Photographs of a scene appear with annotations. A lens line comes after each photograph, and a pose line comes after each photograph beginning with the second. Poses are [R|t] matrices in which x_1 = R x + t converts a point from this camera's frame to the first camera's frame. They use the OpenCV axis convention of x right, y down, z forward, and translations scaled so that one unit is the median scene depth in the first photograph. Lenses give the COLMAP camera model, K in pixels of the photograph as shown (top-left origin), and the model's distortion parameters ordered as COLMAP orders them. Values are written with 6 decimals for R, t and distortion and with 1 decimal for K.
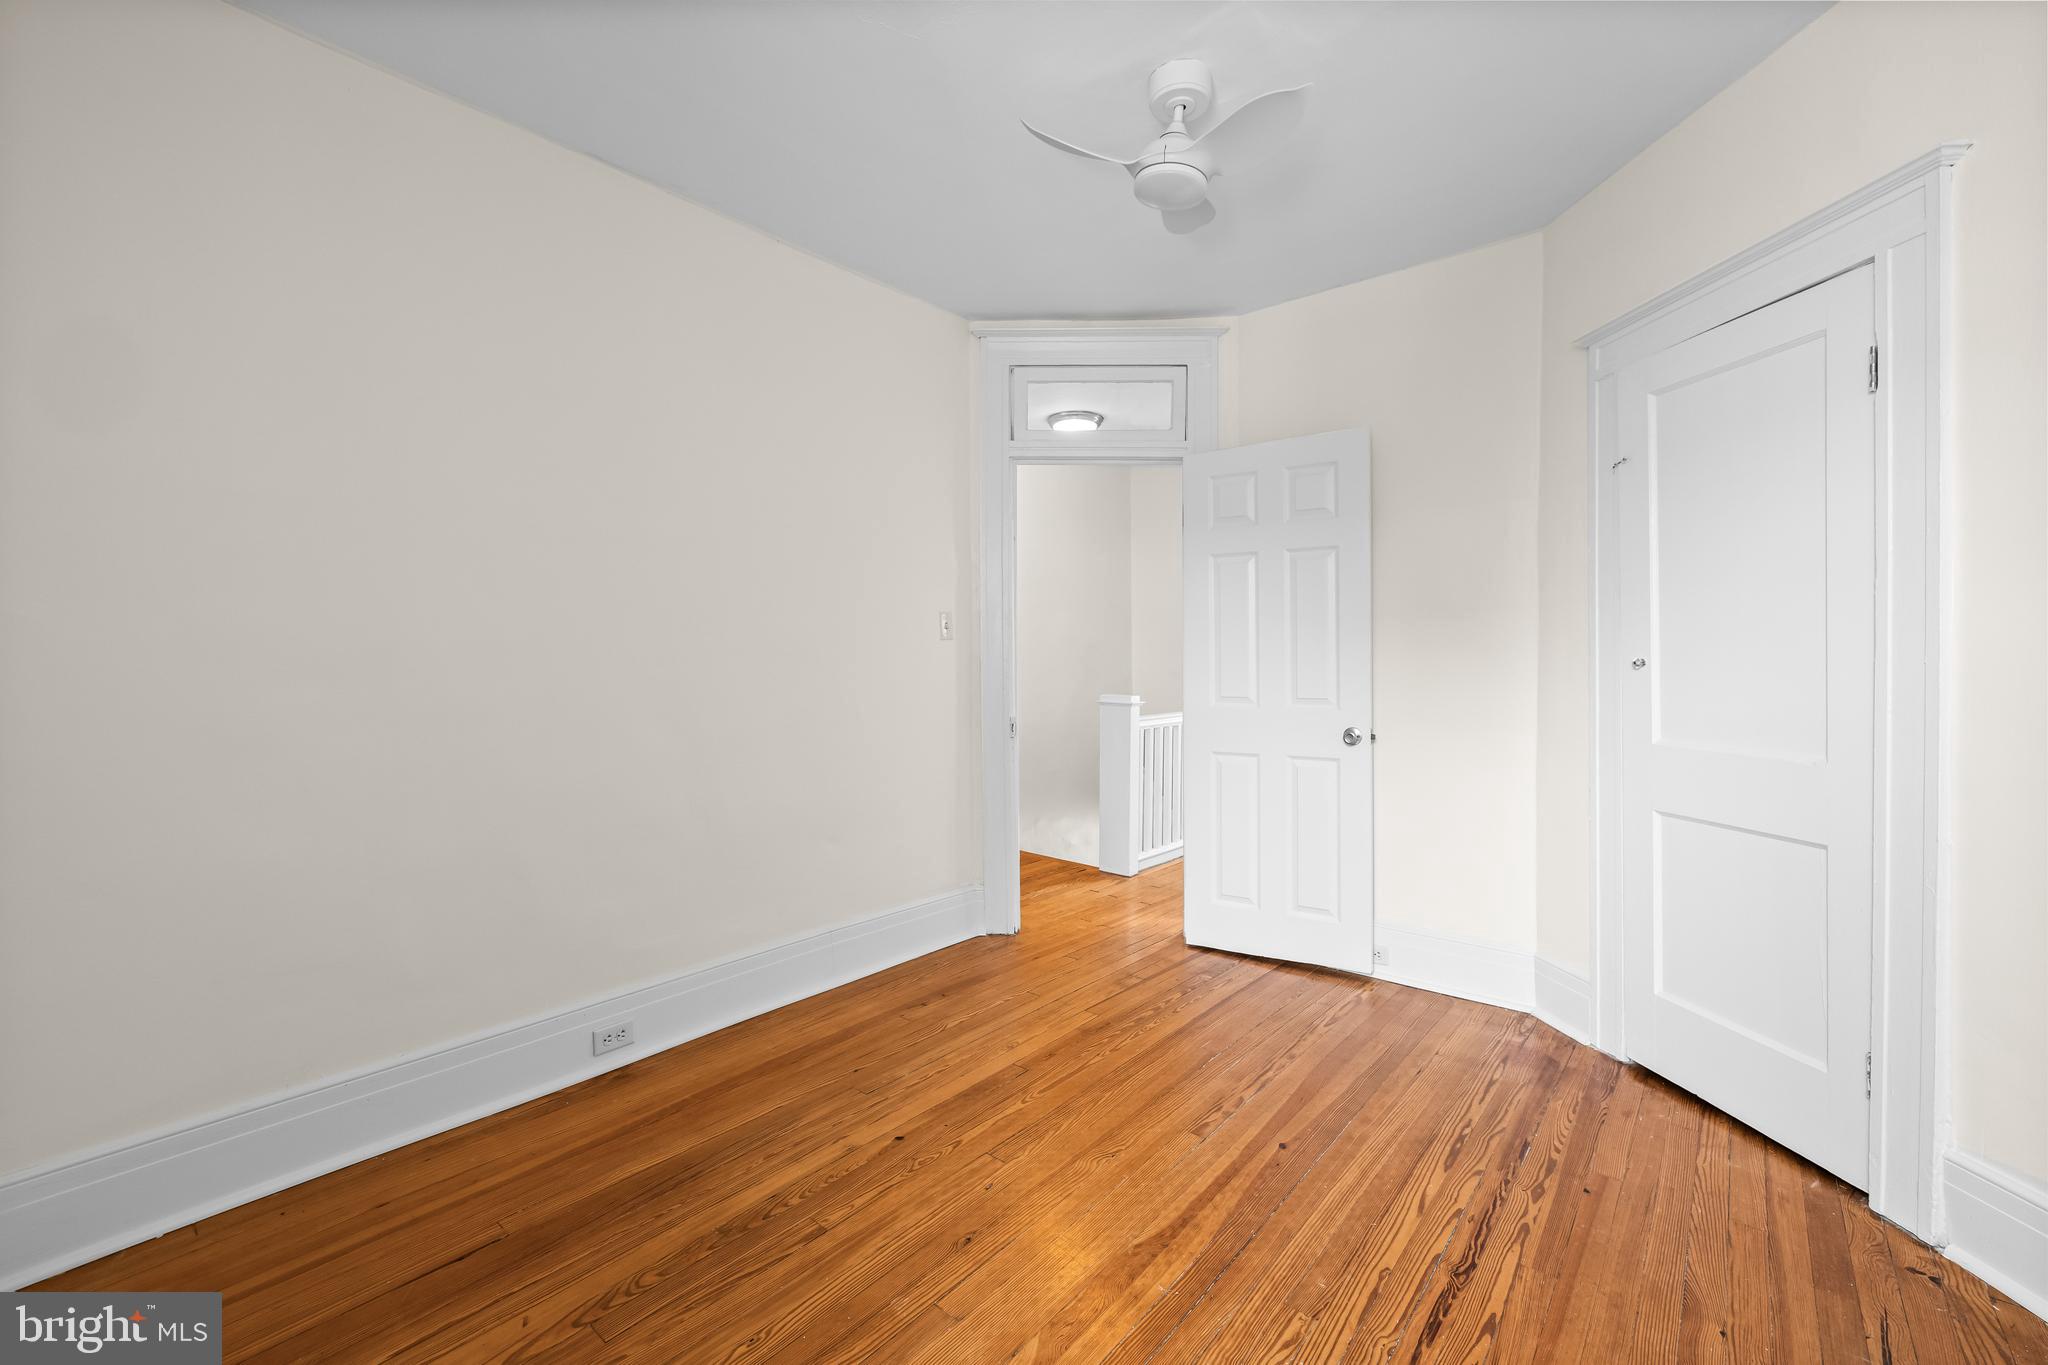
lens RADIAL K [[862.5, 0, 1027.8], [0, 862.5, 666.8], [0, 0, 1]] dist [0.003061, 0.000907]
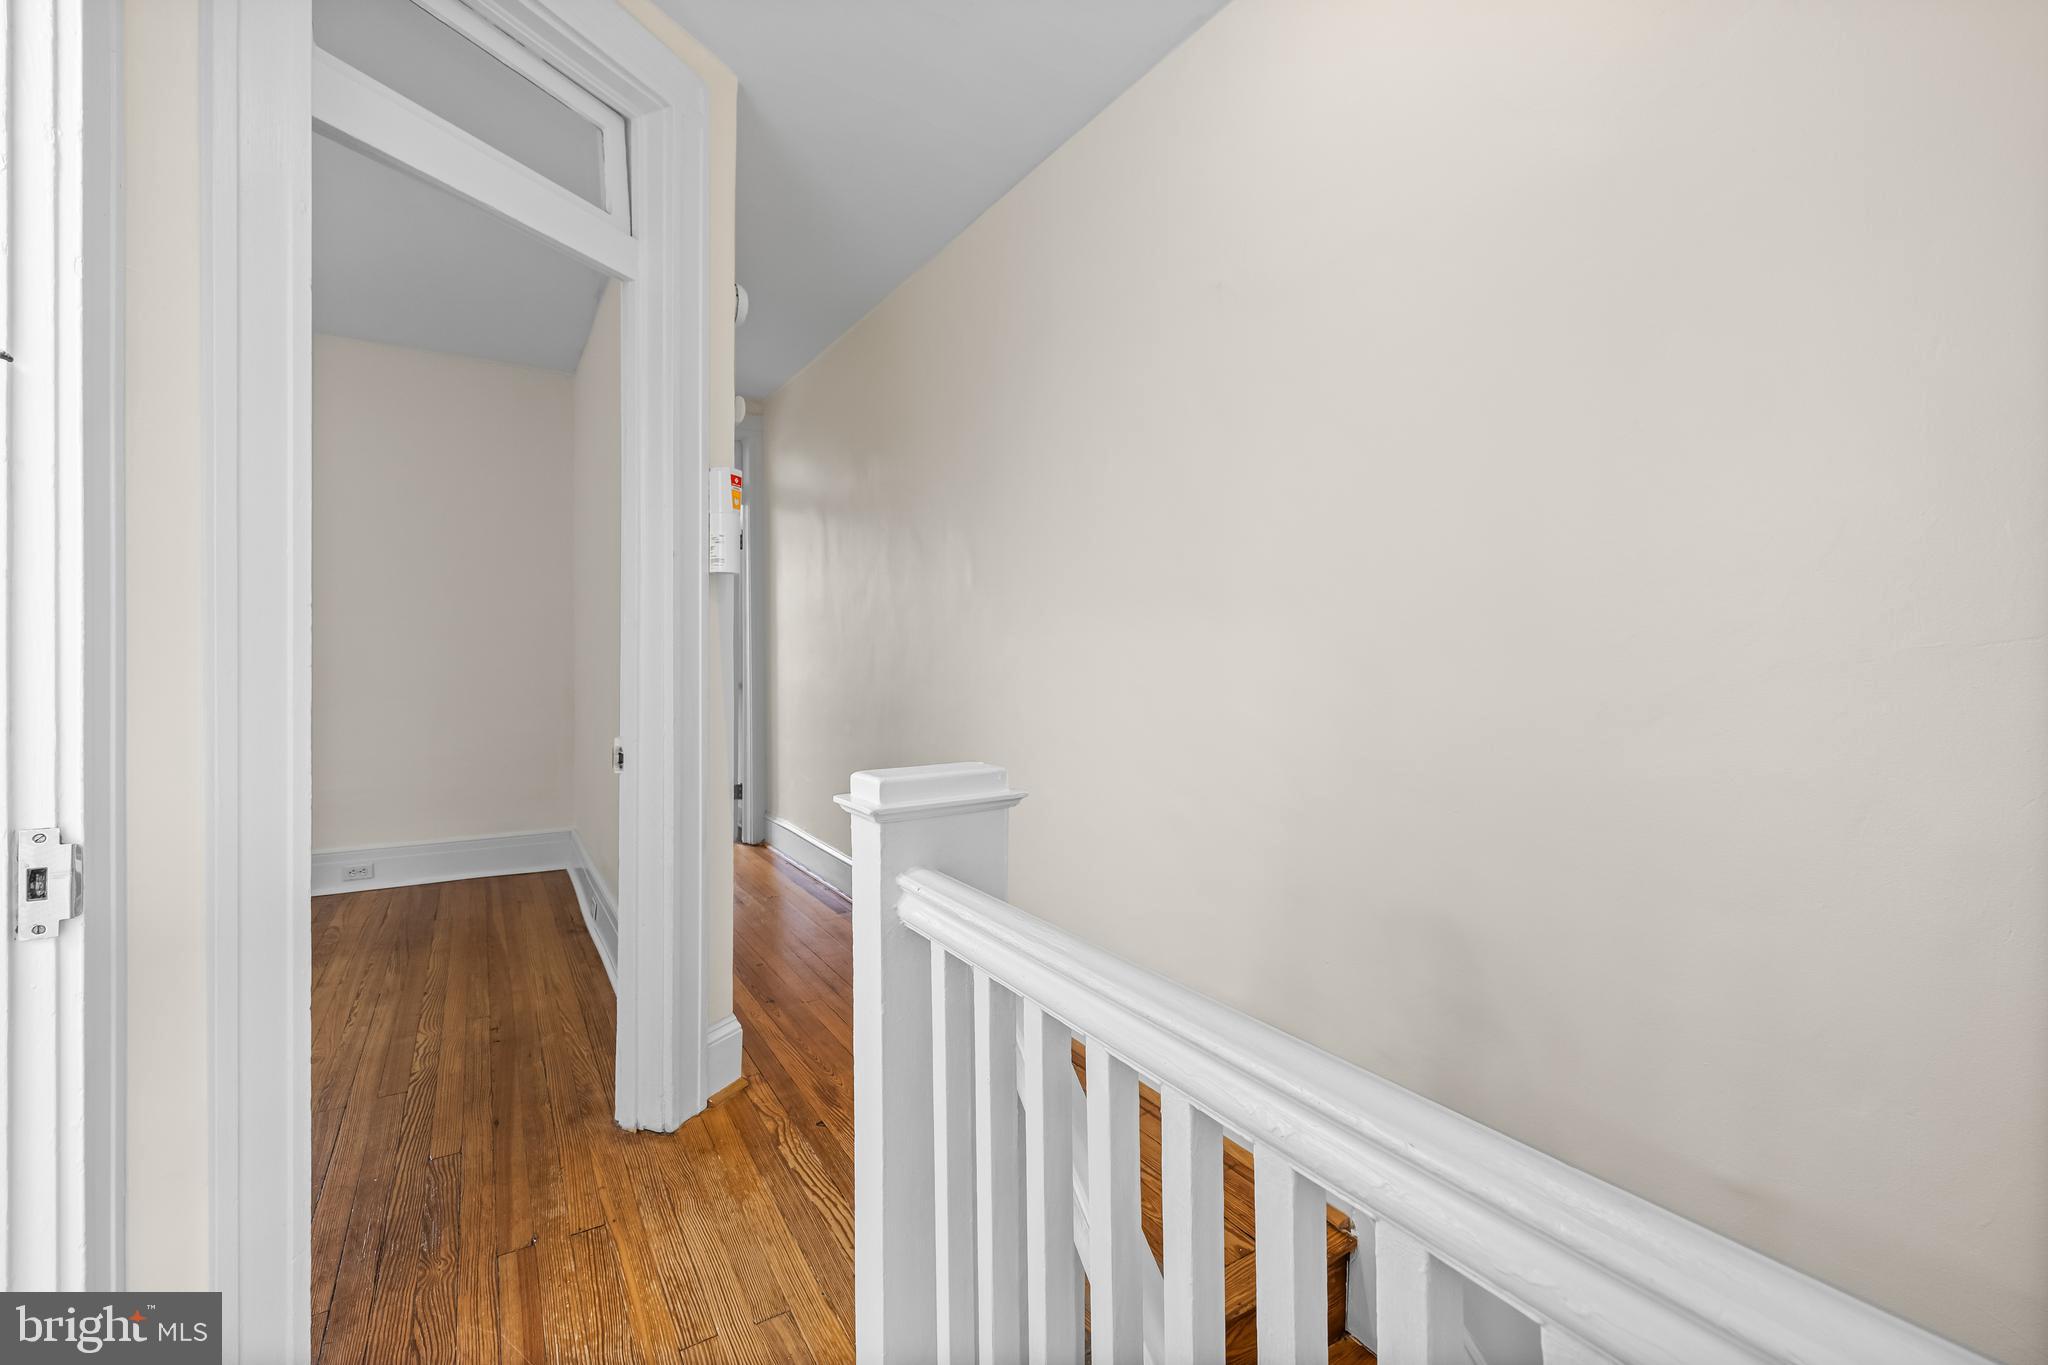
lens RADIAL K [[862.5, 0, 1027.8], [0, 862.5, 666.8], [0, 0, 1]] dist [0.003061, 0.000907]
pose [[-0.309130, 0.018078, -0.950848, 0.831039], [-0.017806, 0.999534, 0.024792, -0.027421], [0.950853, 0.024595, -0.308664, 2.680545]]
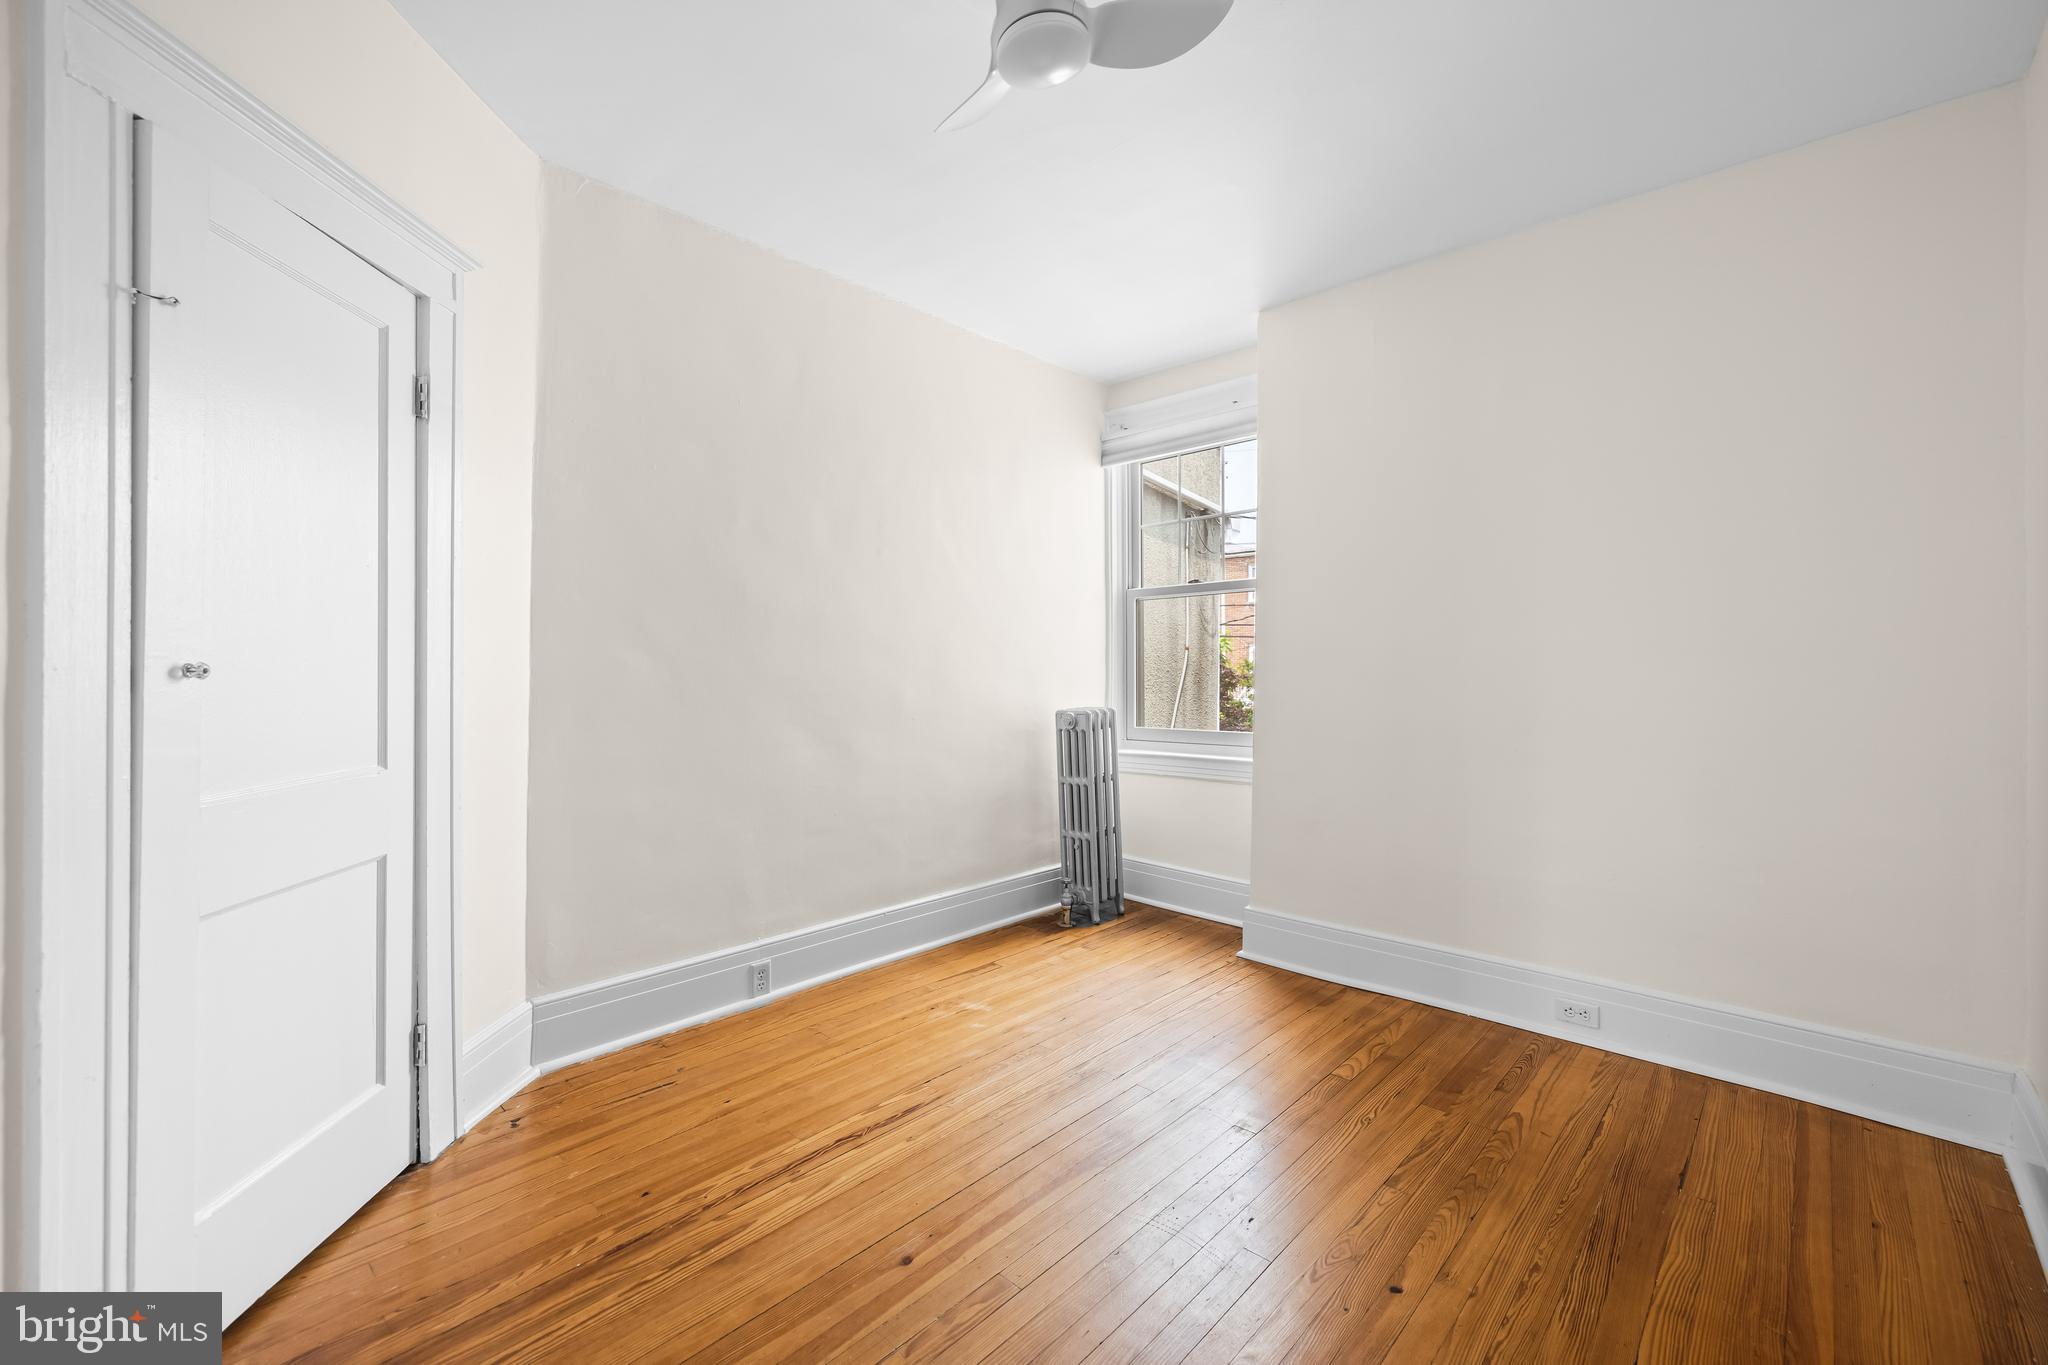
lens RADIAL K [[862.5, 0, 1027.8], [0, 862.5, 666.8], [0, 0, 1]] dist [0.003061, 0.000907]
pose [[-0.998575, -0.002174, 0.053331, 0.146631], [-0.001079, 0.999788, 0.020553, -0.024638], [-0.053364, 0.020466, -0.998365, 1.904301]]
